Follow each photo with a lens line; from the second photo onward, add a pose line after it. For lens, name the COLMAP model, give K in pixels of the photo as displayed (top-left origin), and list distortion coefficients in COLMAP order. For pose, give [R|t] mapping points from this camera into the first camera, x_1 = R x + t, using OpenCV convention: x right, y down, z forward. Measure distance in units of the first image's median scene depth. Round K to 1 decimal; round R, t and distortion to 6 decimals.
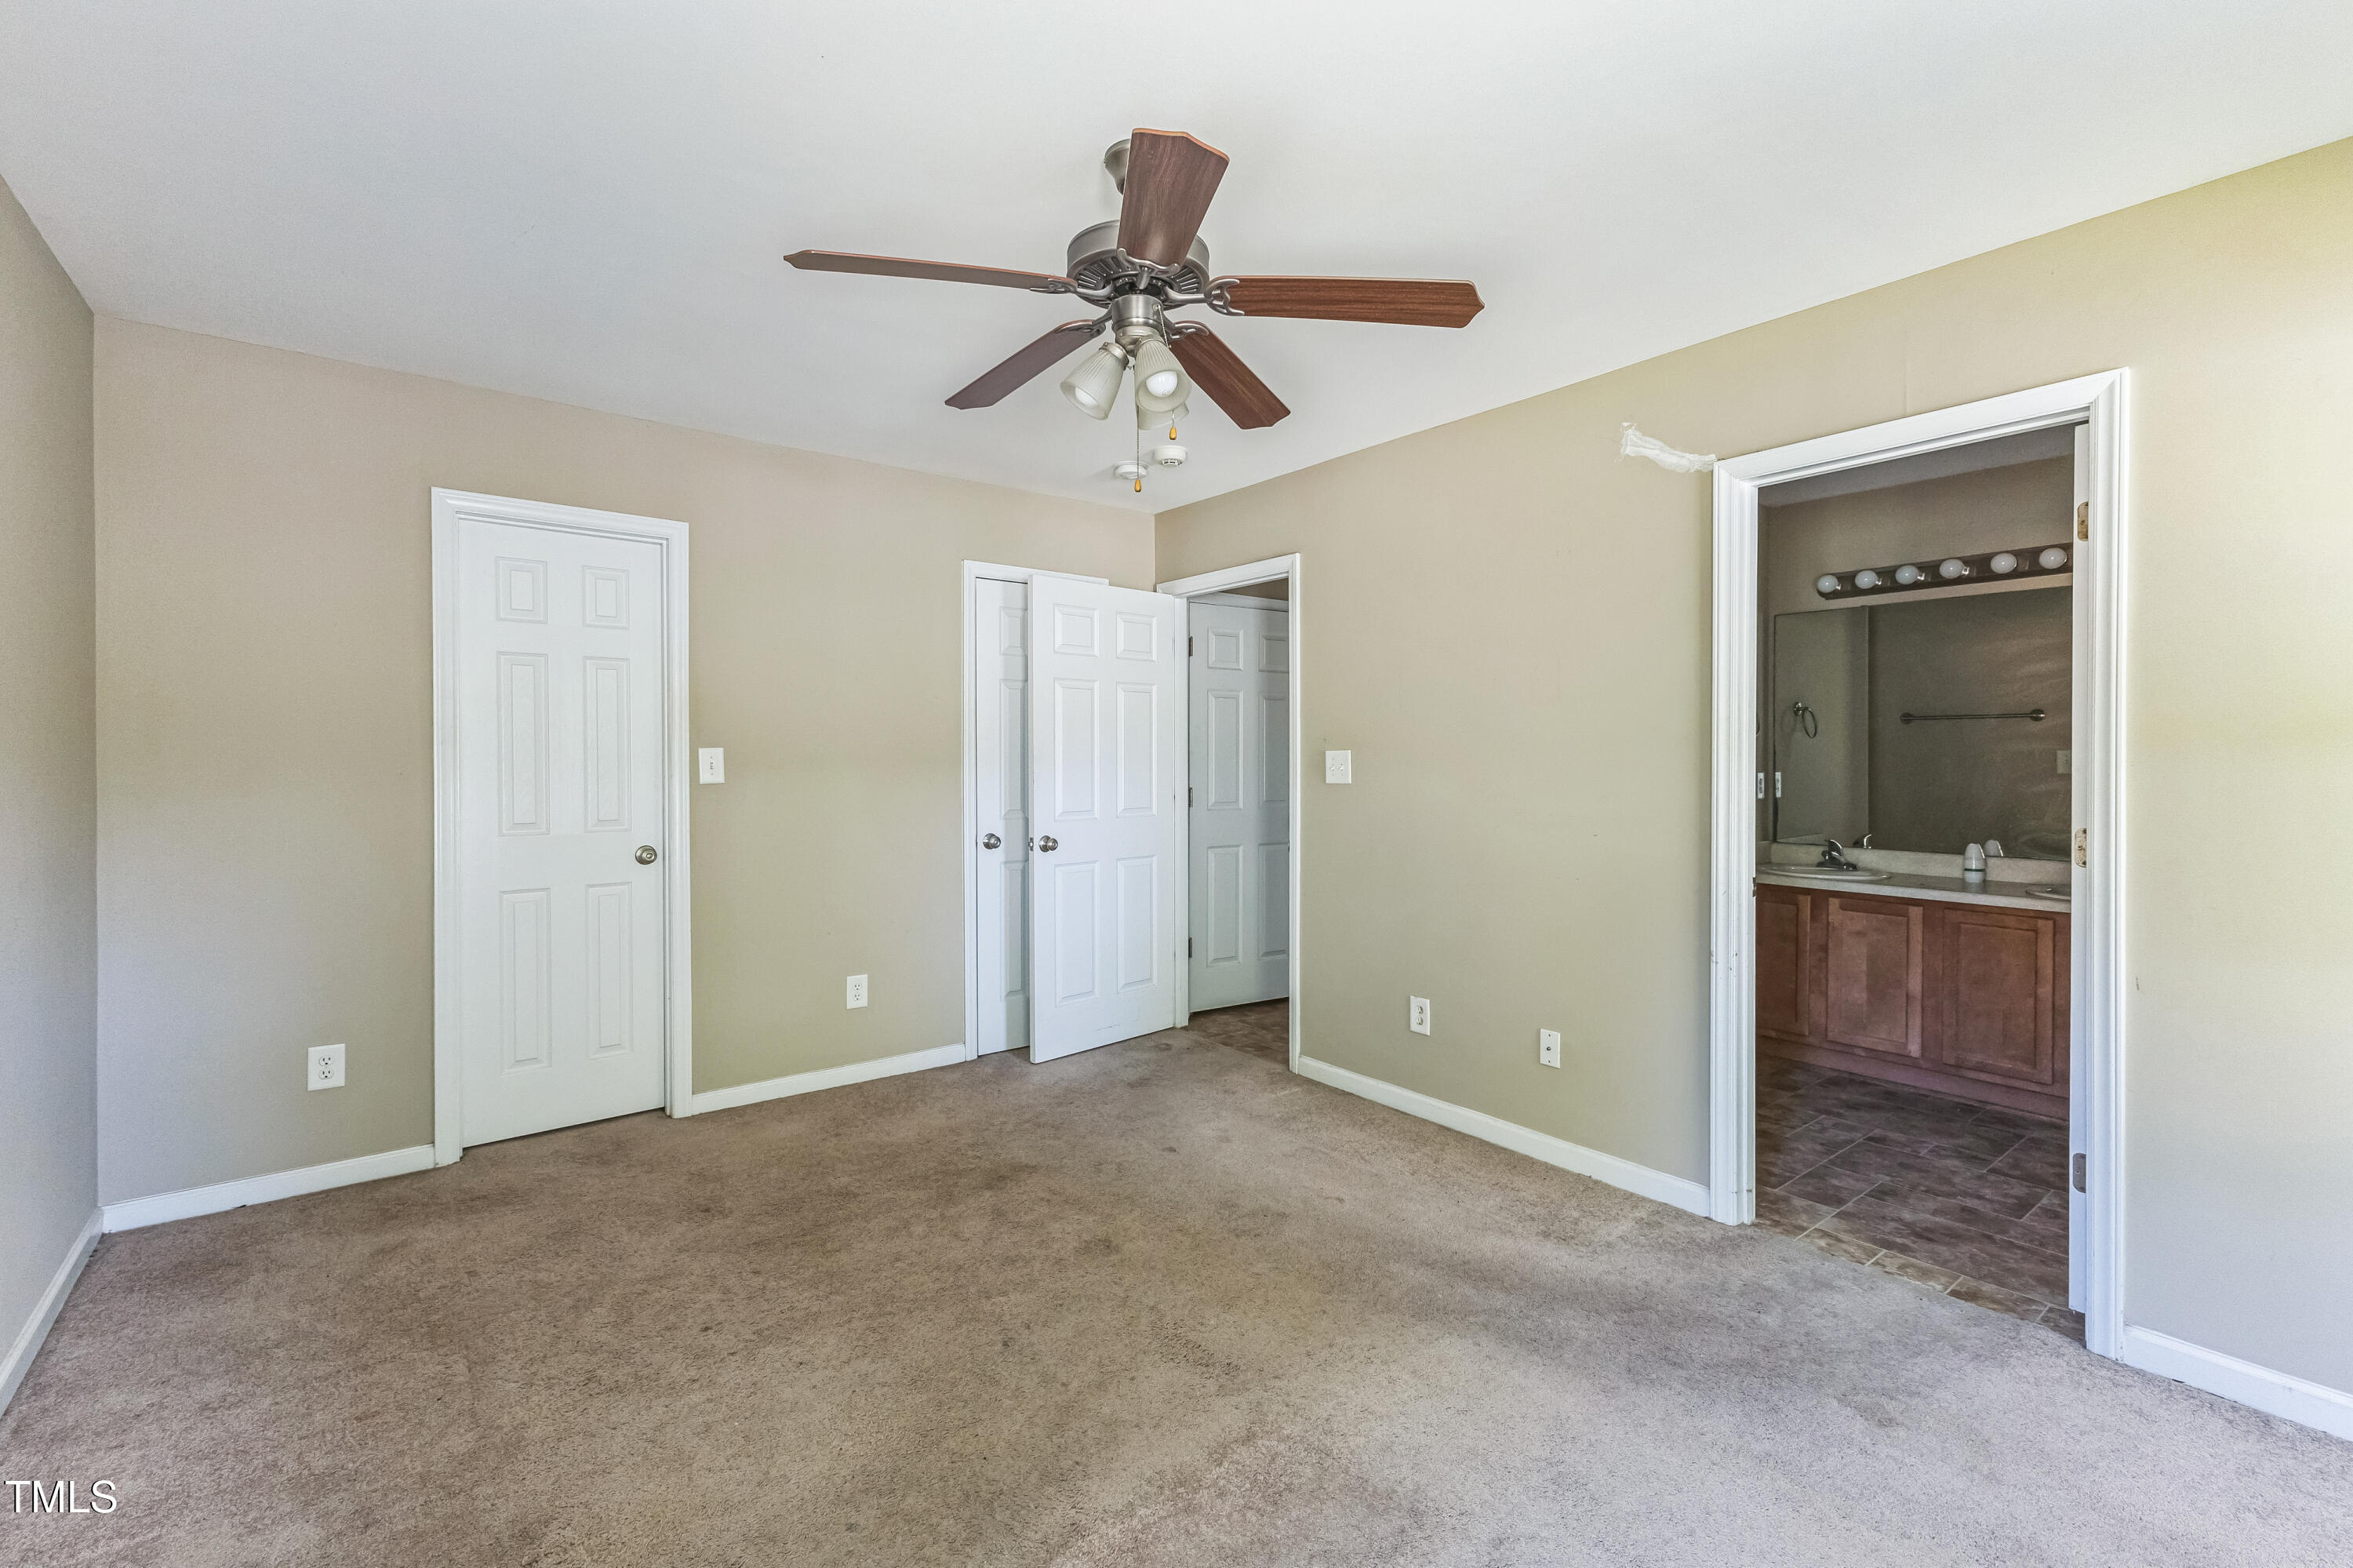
lens RADIAL K [[1005.3, 0, 1181.1], [0, 1005.3, 770.3], [0, 0, 1]] dist [0.003270, 0.000044]
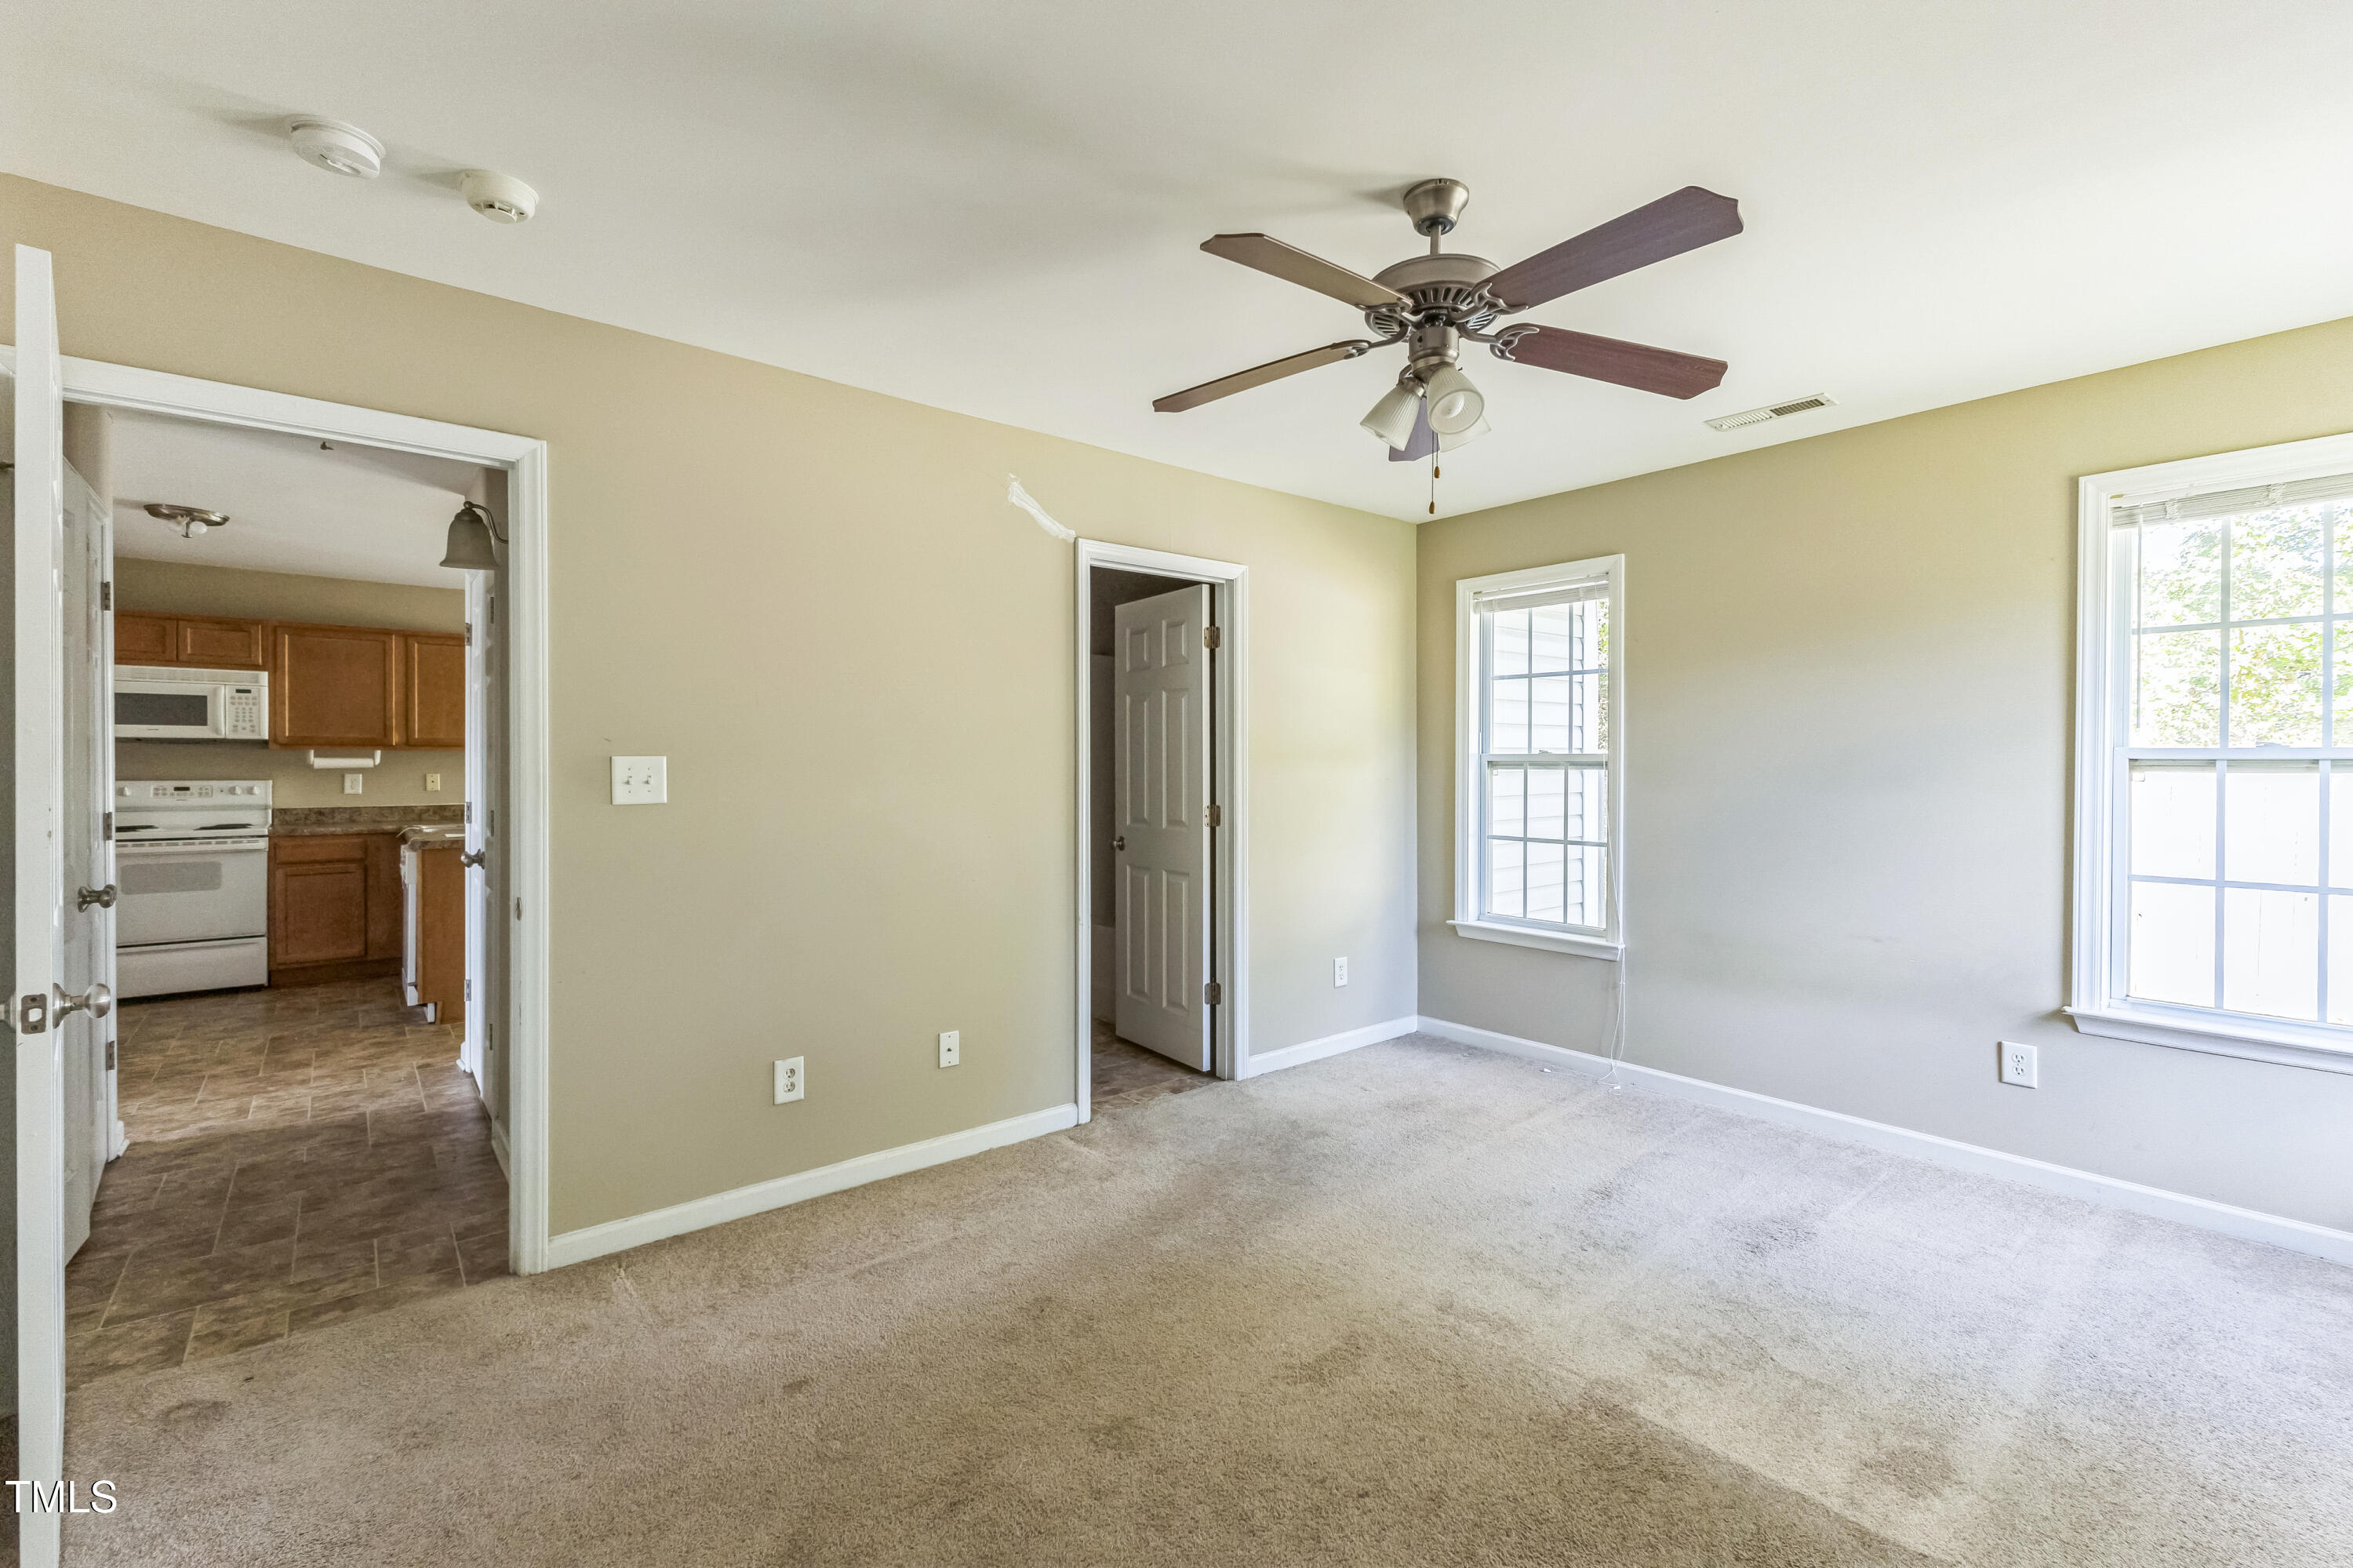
lens RADIAL K [[1005.3, 0, 1181.1], [0, 1005.3, 770.3], [0, 0, 1]] dist [0.003270, 0.000044]
pose [[-0.032044, -0.005684, 0.999470, -0.603202], [0.009464, 0.999937, 0.005990, -0.011261], [-0.999442, 0.009651, -0.031988, 0.718380]]
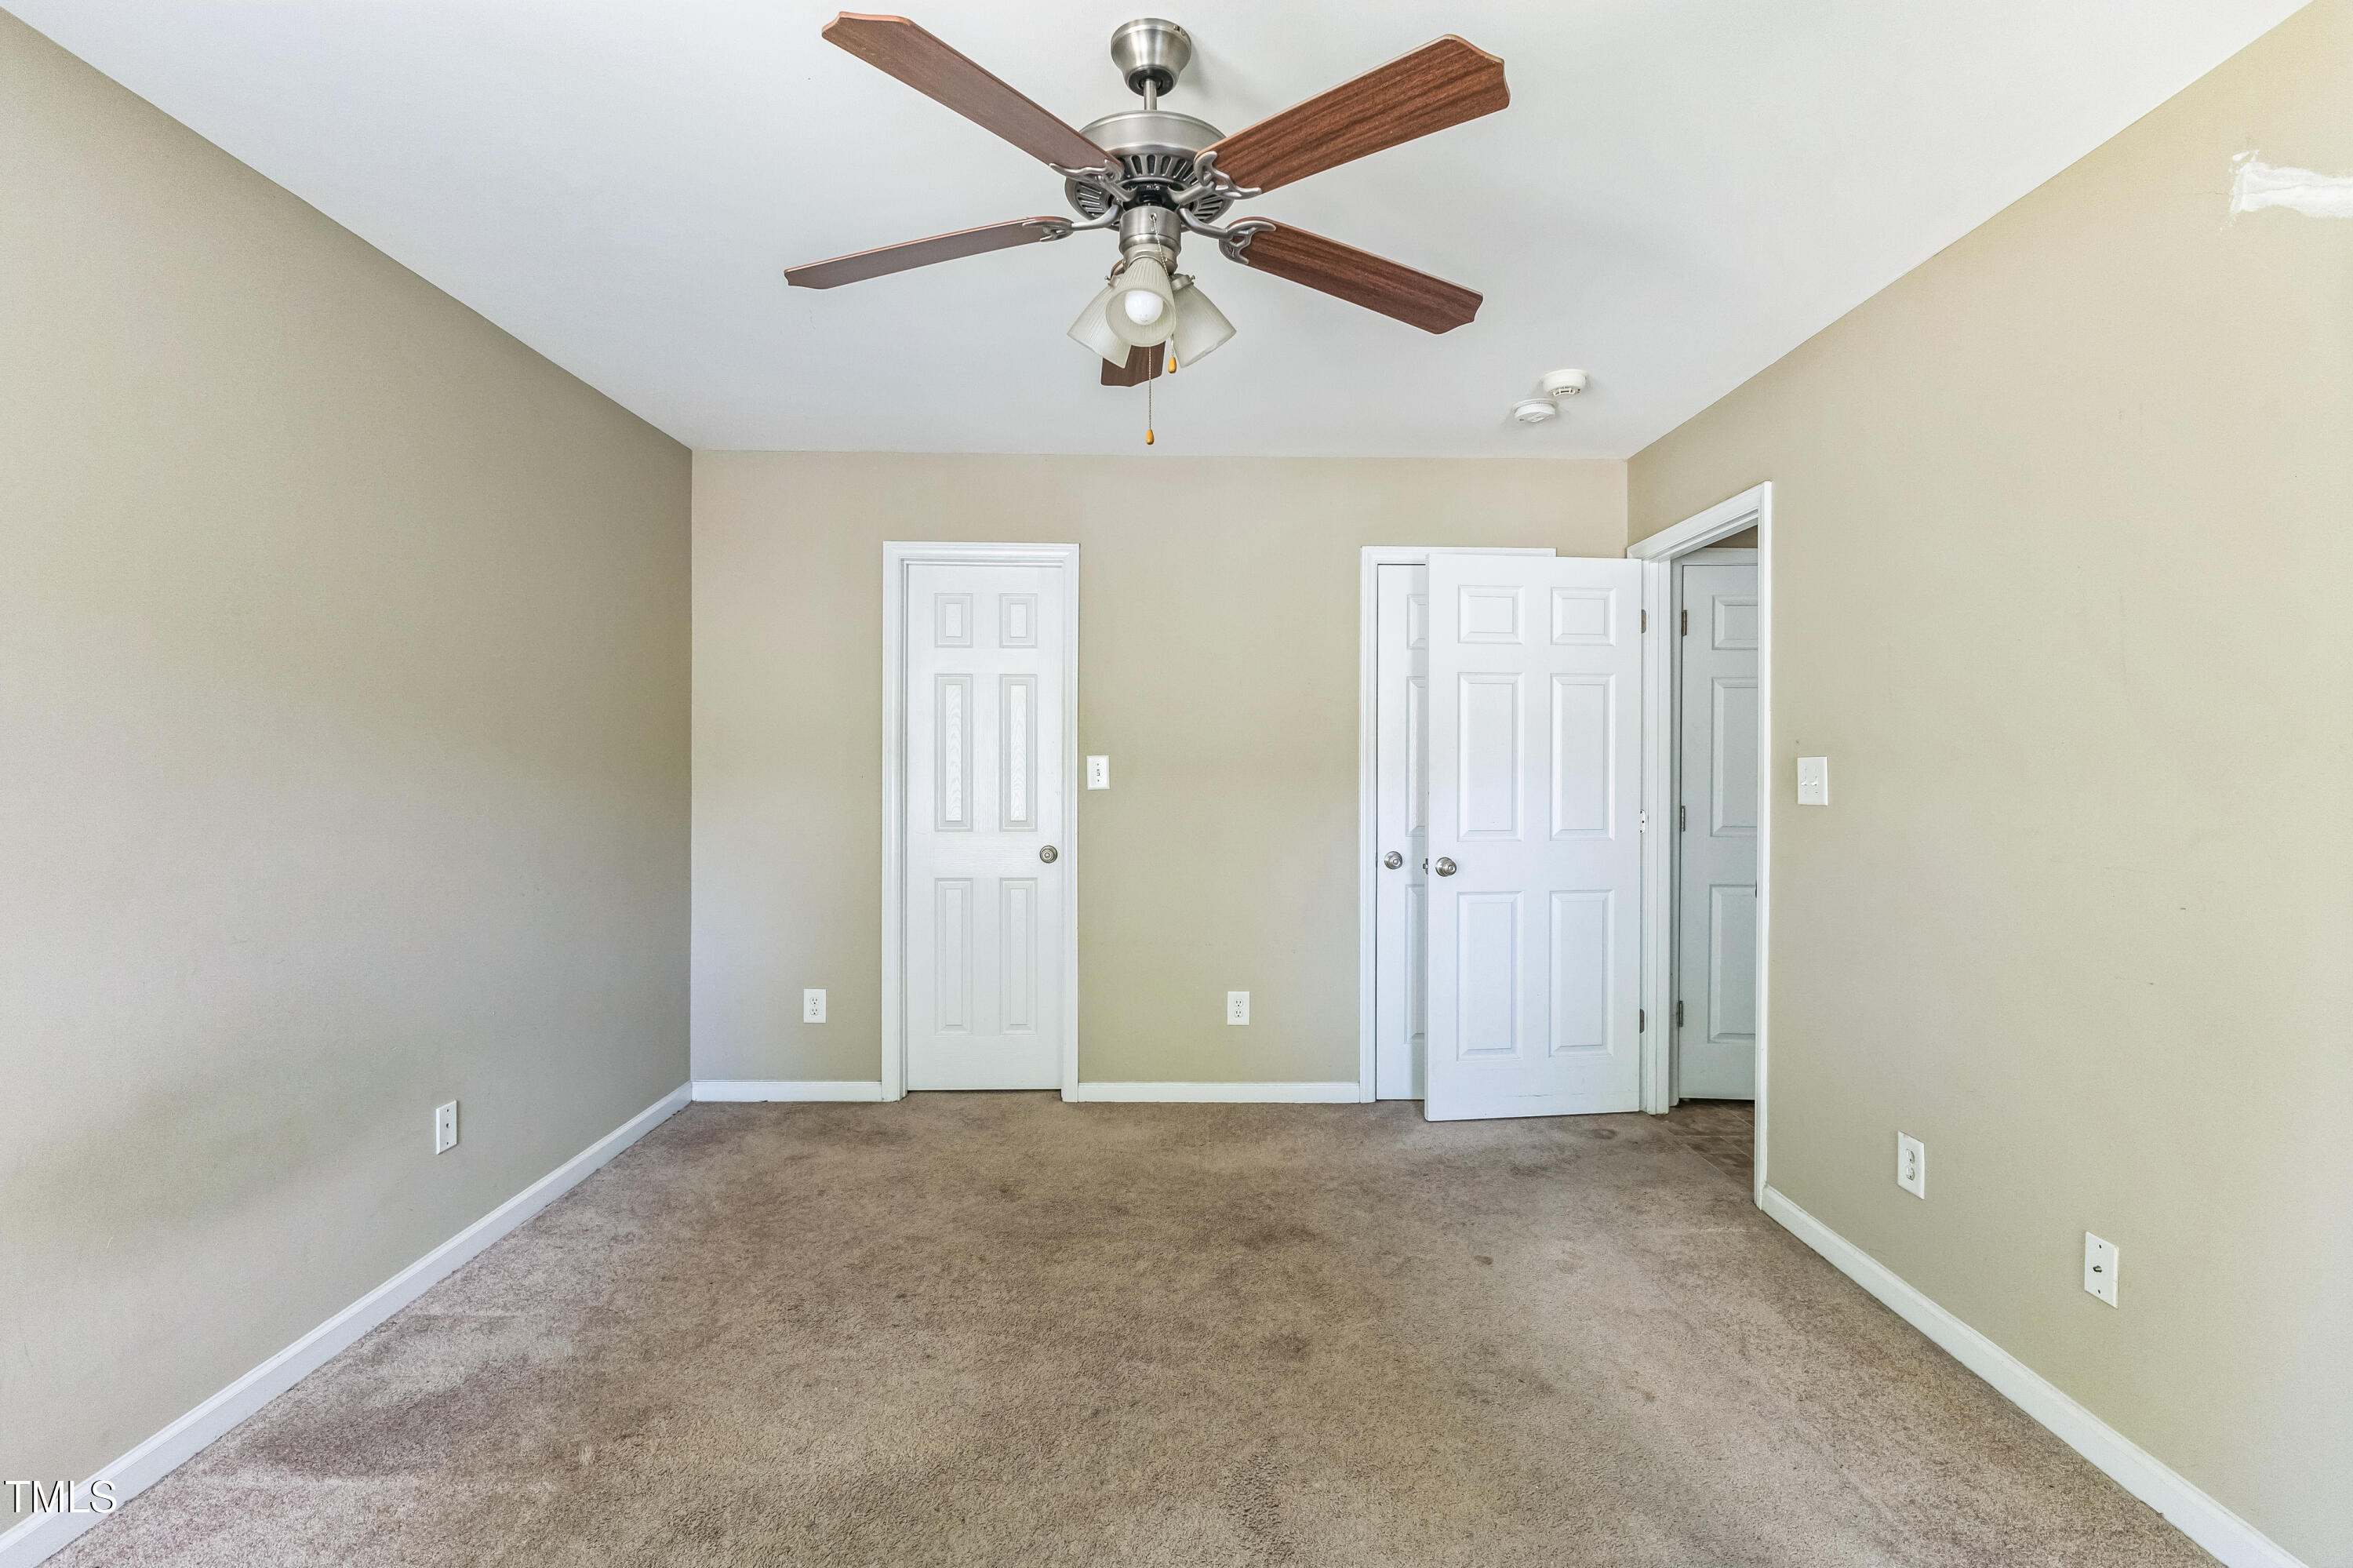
lens RADIAL K [[1063.2, 0, 1192.6], [0, 1063.2, 777.4], [0, 0, 1]] dist [0.001174, -0.006827]
pose [[0.797206, 0.010013, -0.603624, 0.284616], [-0.011433, 0.999934, 0.001486, -0.002302], [0.603599, 0.005716, 0.797268, 0.176010]]
